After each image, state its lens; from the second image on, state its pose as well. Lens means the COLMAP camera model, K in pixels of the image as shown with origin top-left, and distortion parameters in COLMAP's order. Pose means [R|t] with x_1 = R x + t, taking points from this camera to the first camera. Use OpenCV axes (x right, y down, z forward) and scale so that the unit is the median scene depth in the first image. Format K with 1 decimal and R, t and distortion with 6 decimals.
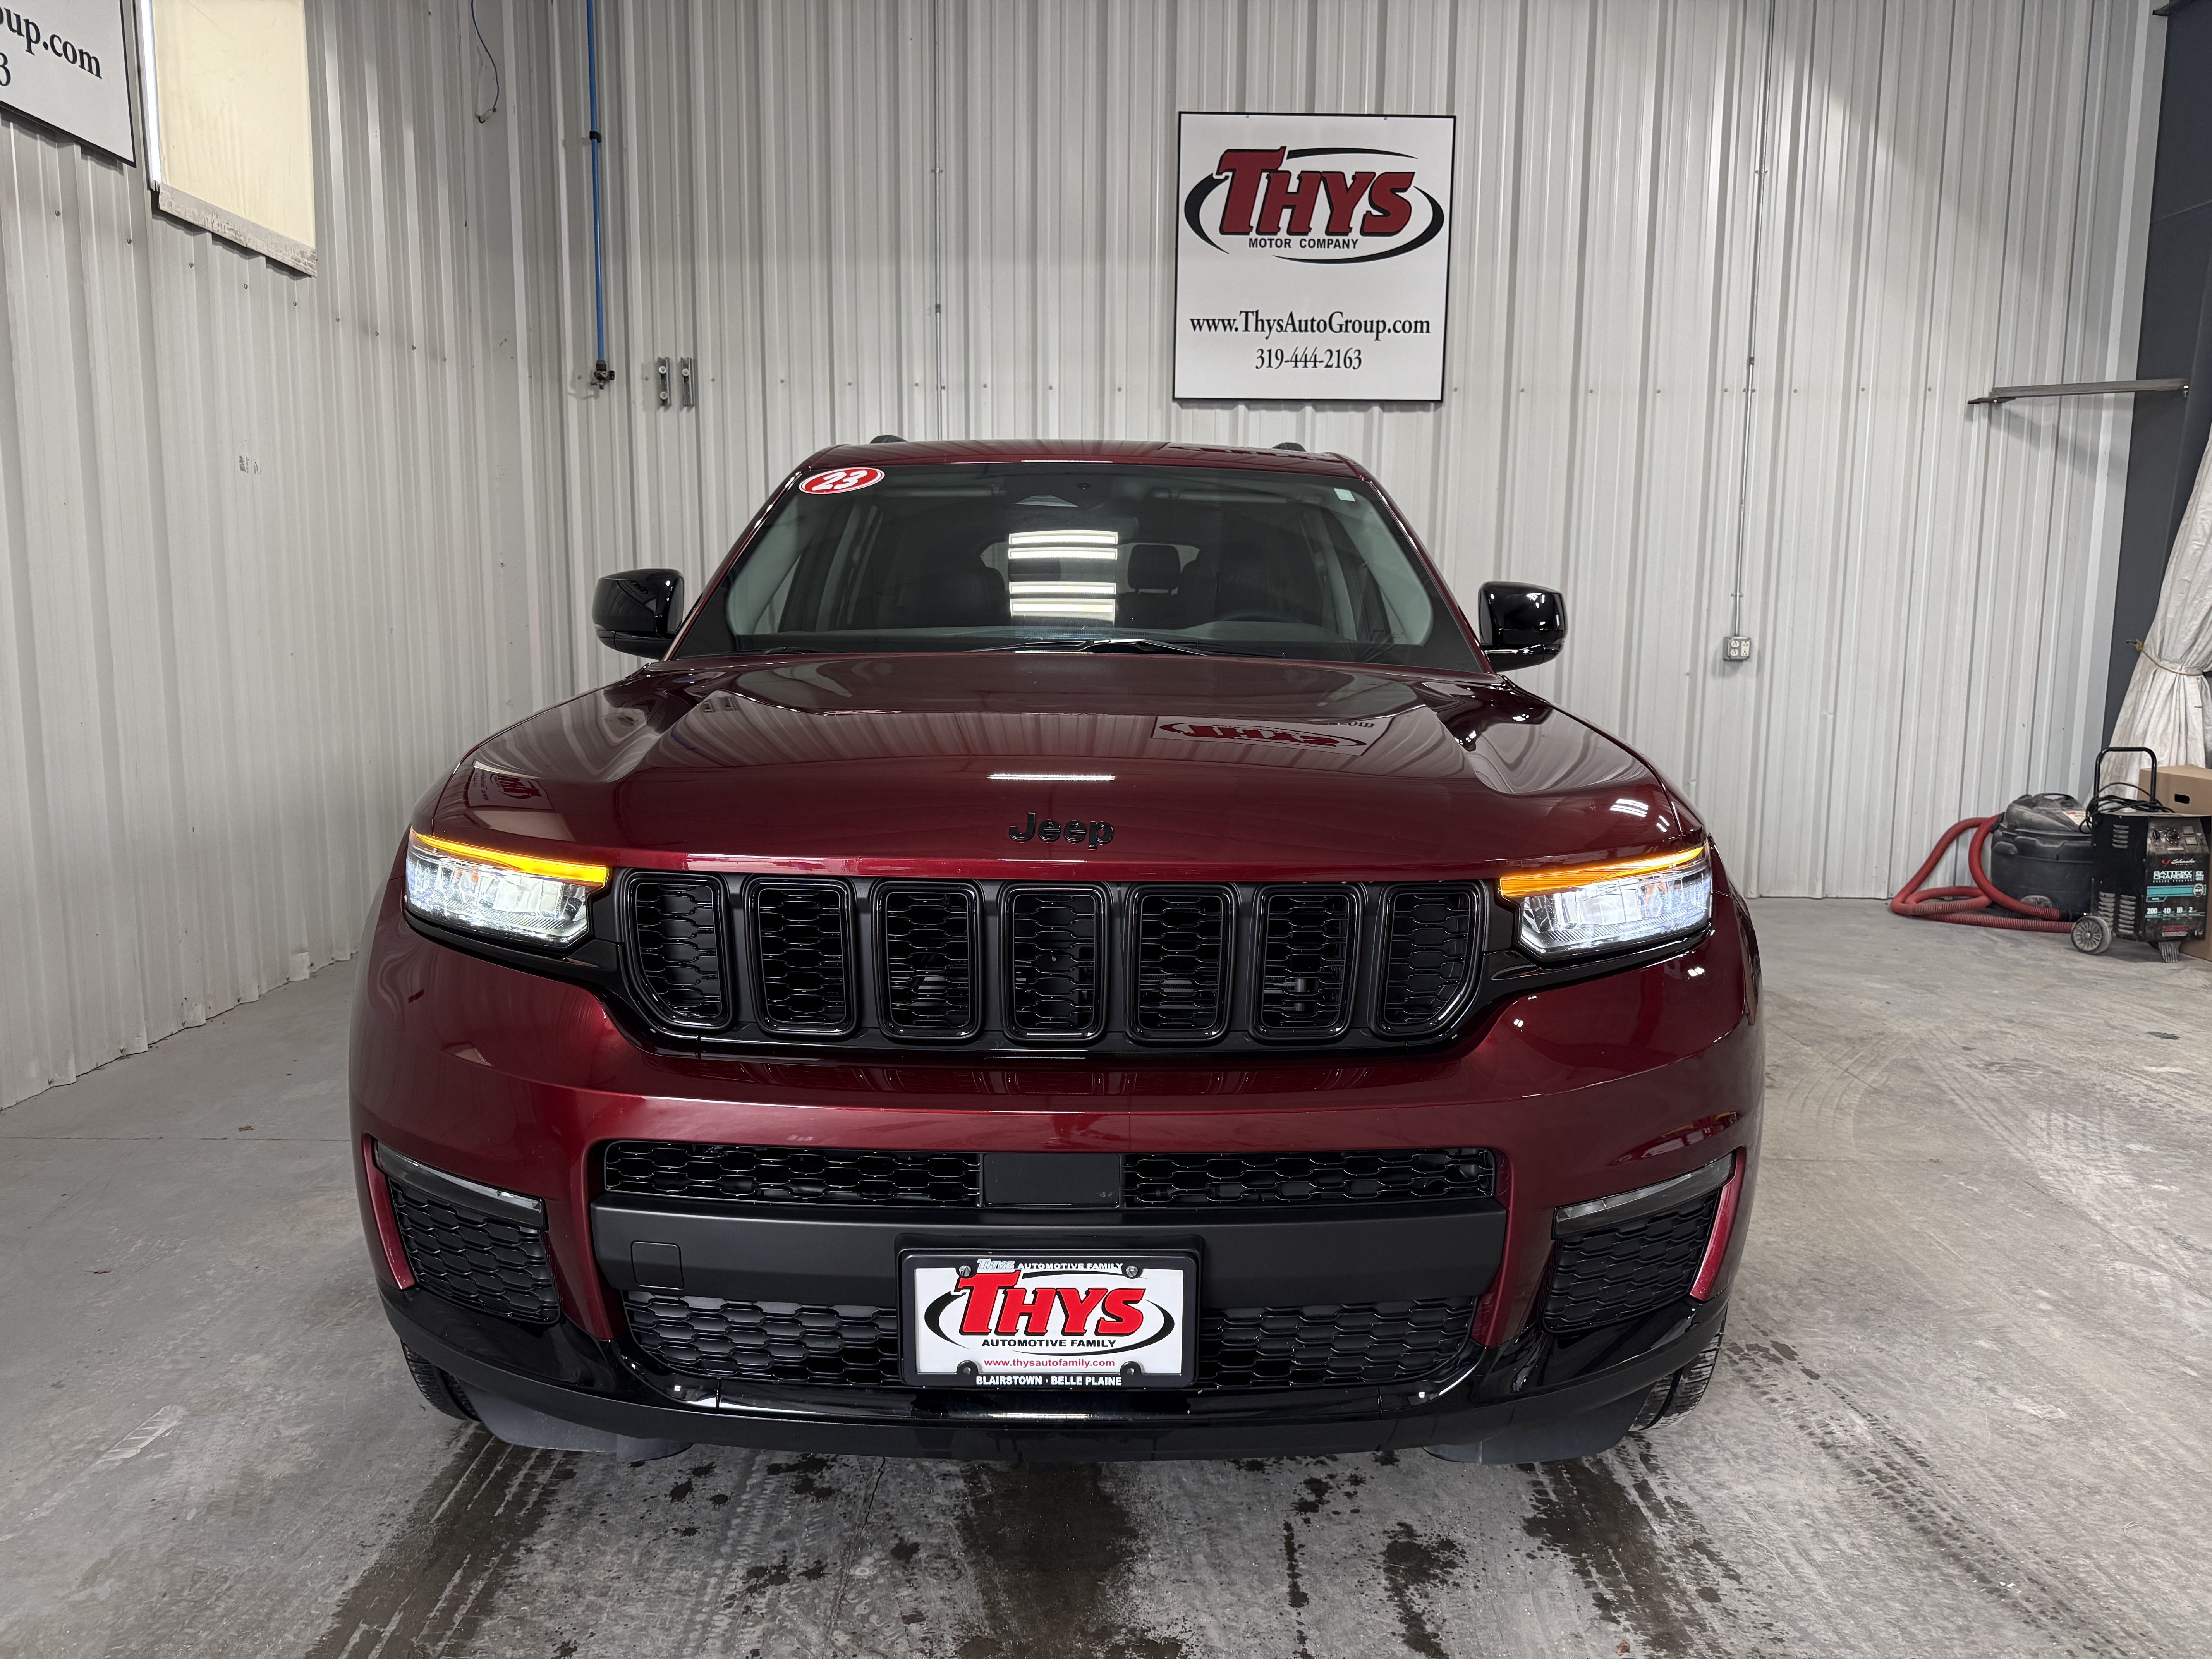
lens RADIAL K [[1561.6, 0, 1120.3], [0, 1561.6, 825.3], [0, 0, 1]] dist [0.096236, -0.096039]
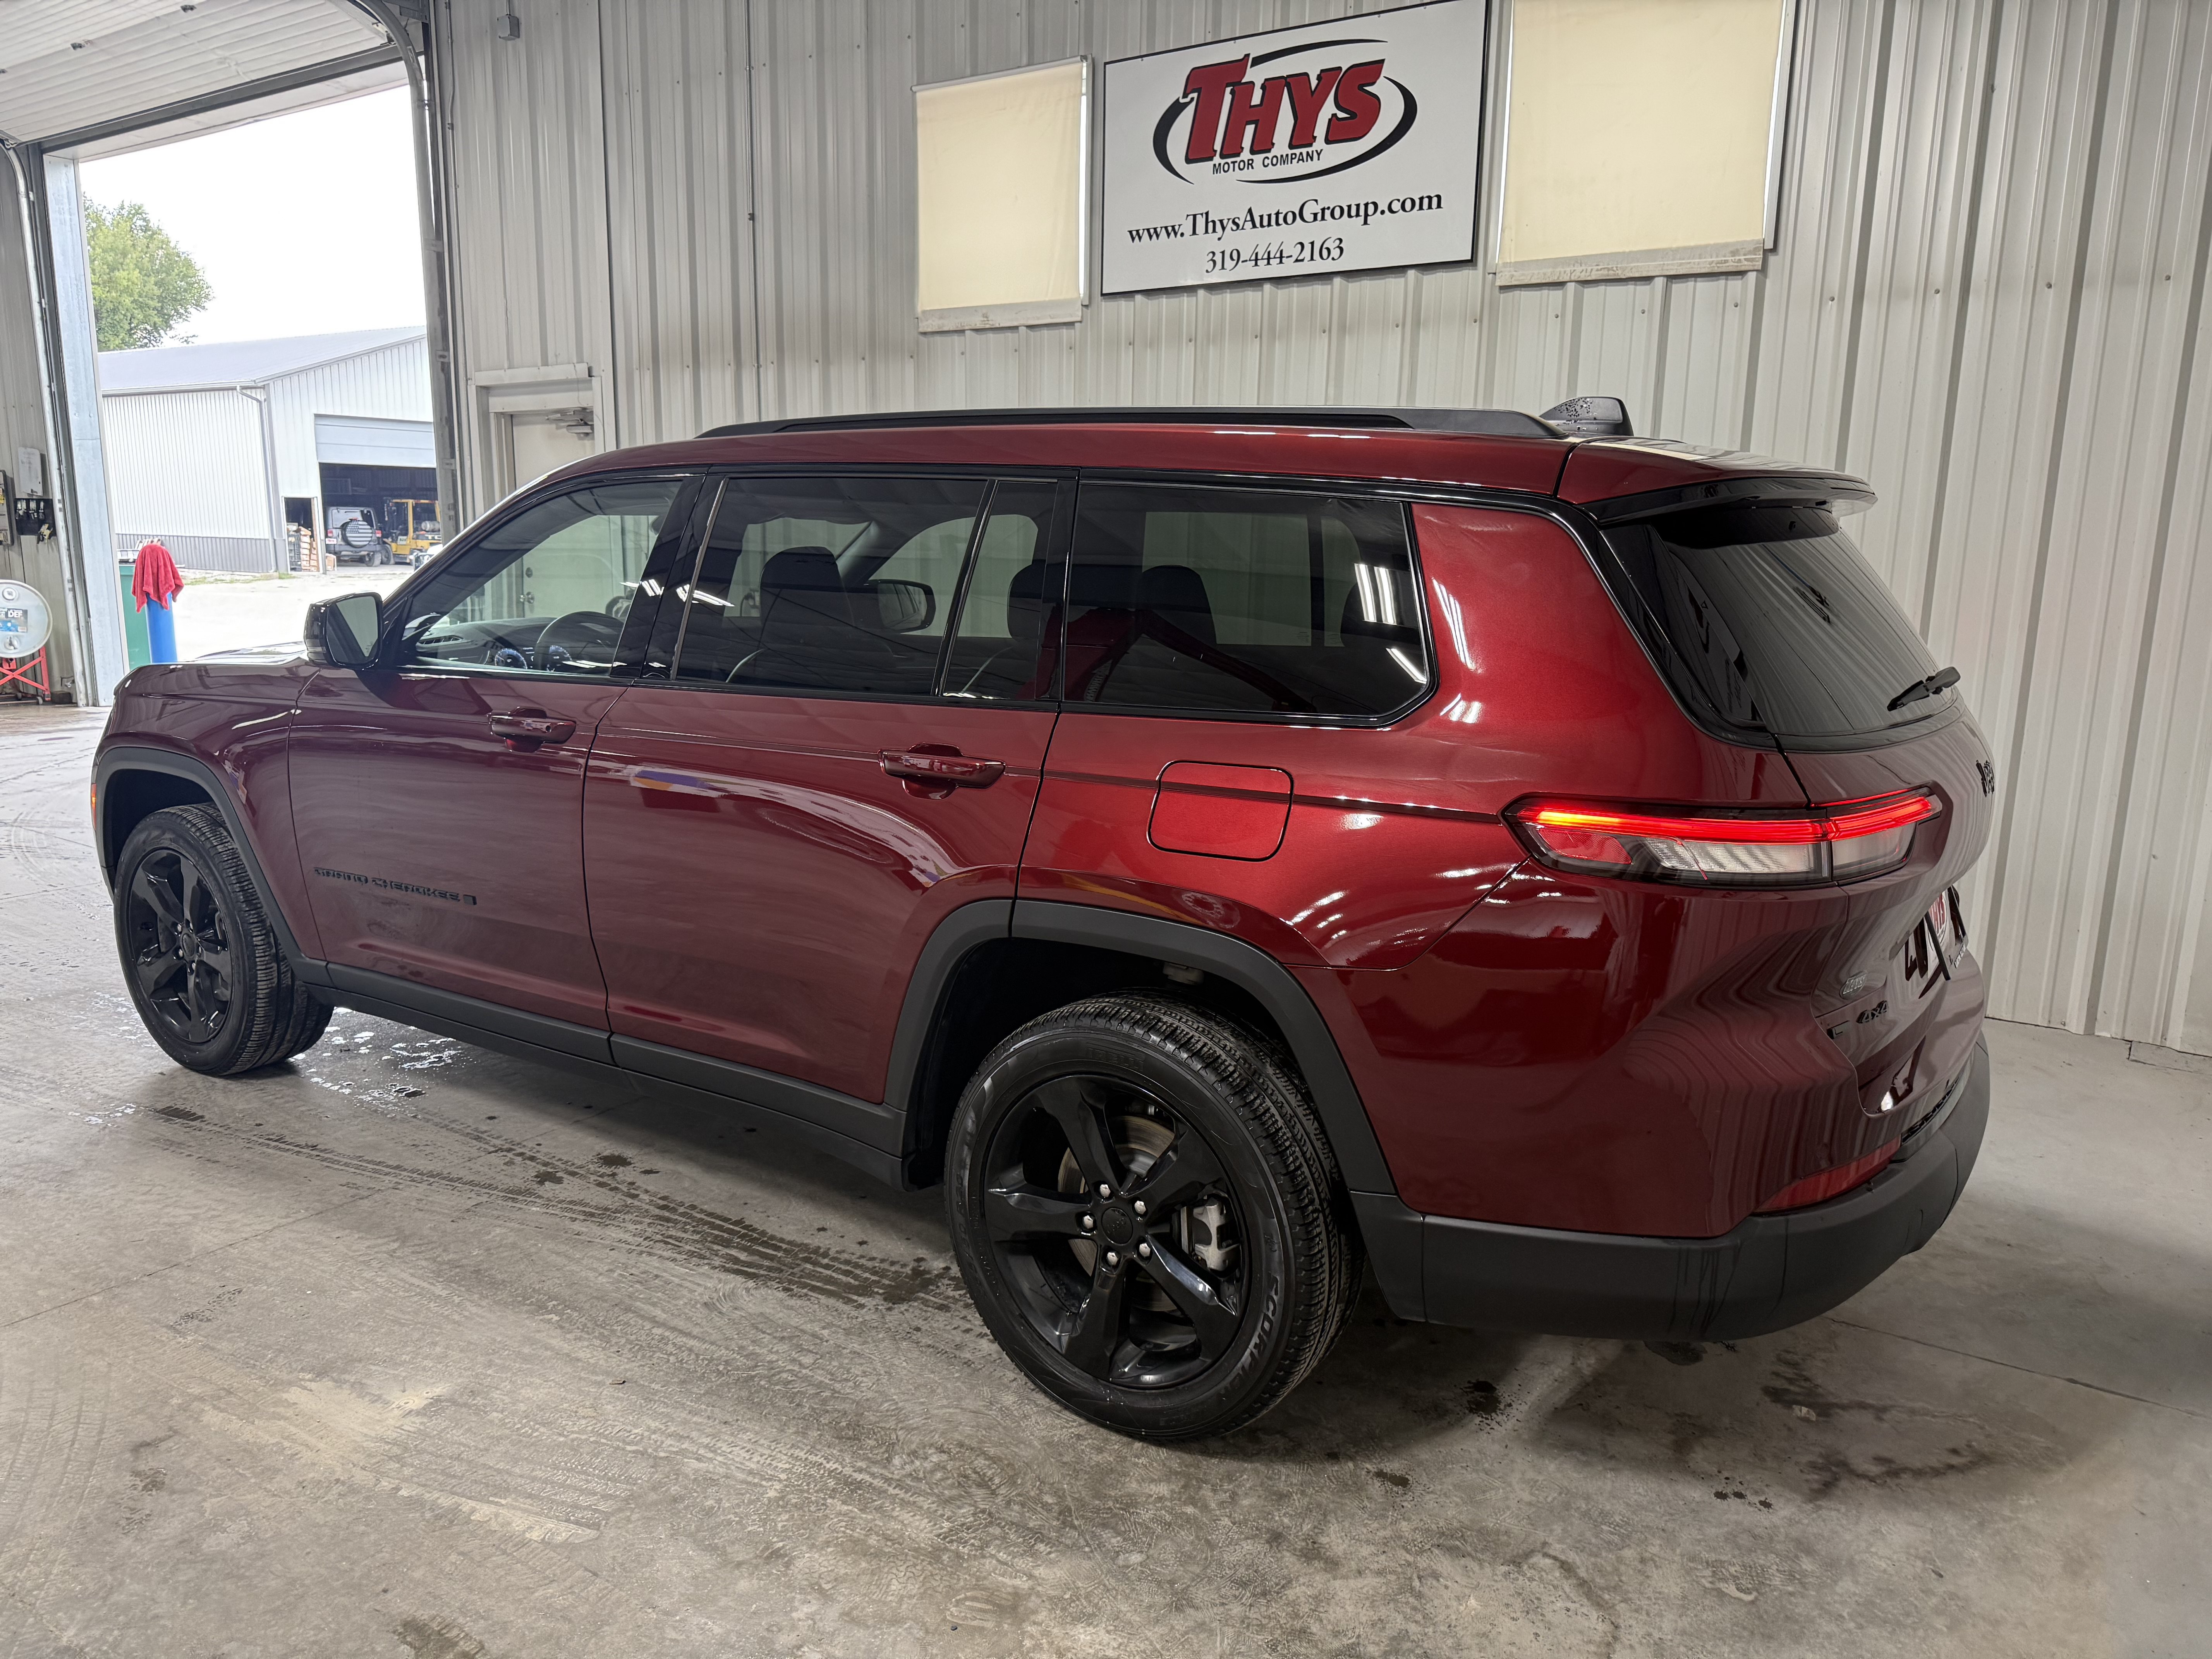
lens RADIAL K [[1567.3, 0, 1103.9], [0, 1567.3, 831.3], [0, 0, 1]] dist [0.019407, -0.024154]
pose [[-0.571257, 0.134993, -0.809594, 0.417100], [-0.138736, 0.956307, 0.257349, -0.164659], [0.808961, 0.259333, -0.527569, 0.992362]]
